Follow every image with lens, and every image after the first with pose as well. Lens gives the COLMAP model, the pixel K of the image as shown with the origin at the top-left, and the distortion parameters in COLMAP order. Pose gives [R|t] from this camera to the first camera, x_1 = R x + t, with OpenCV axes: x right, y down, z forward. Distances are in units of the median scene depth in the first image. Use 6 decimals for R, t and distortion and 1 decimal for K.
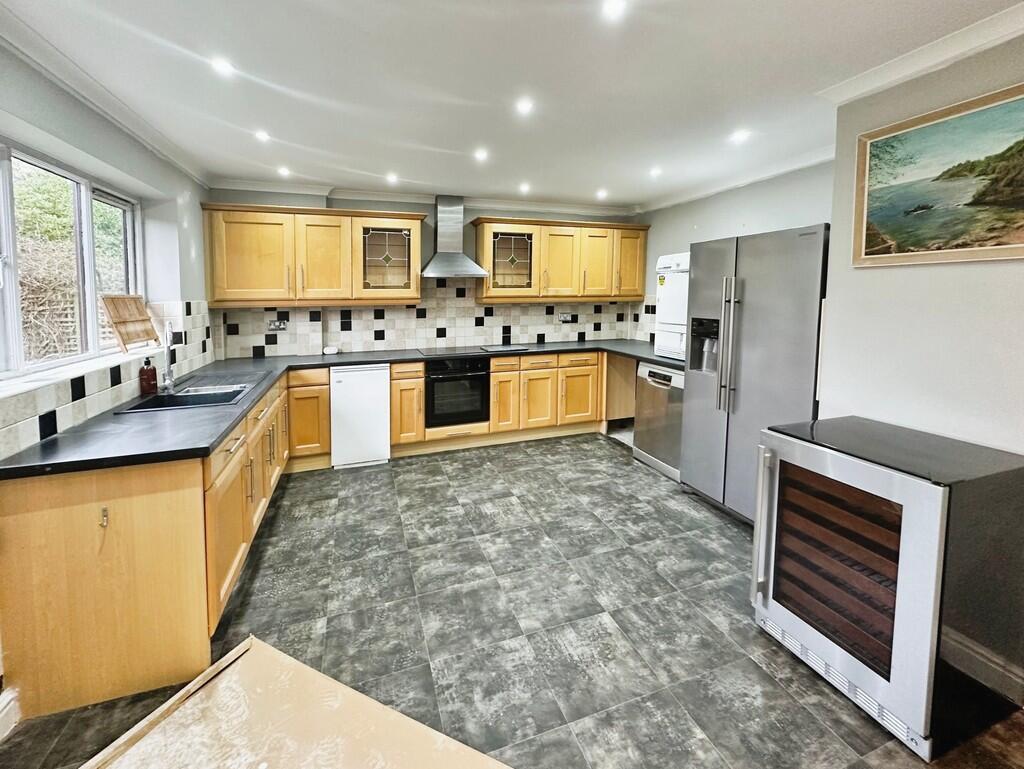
lens RADIAL K [[424.1, 0, 508.2], [0, 424.1, 335.2], [0, 0, 1]] dist [-0.000995, 0.000239]
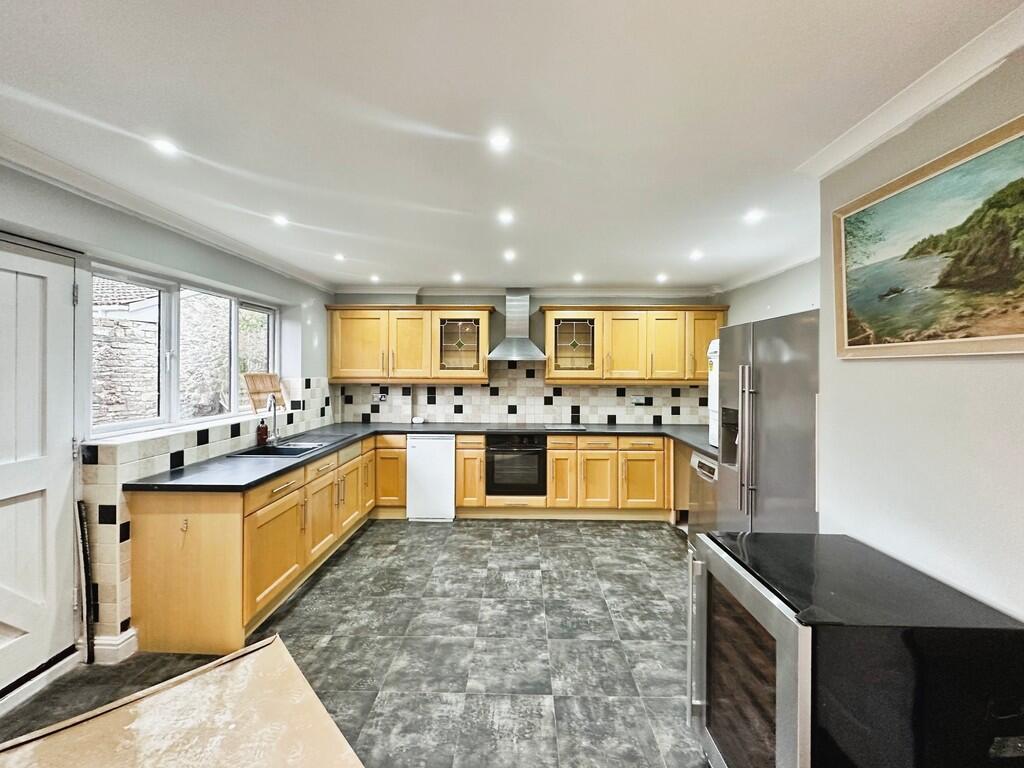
lens RADIAL K [[407.2, 0, 512.0], [0, 407.2, 384.0], [0, 0, 1]] dist [-0.001251, 0.000021]
pose [[0.940256, 0.025824, -0.339487, 0.334668], [-0.047200, 0.997378, -0.054859, -0.023642], [0.337180, 0.067605, 0.939010, 0.002482]]
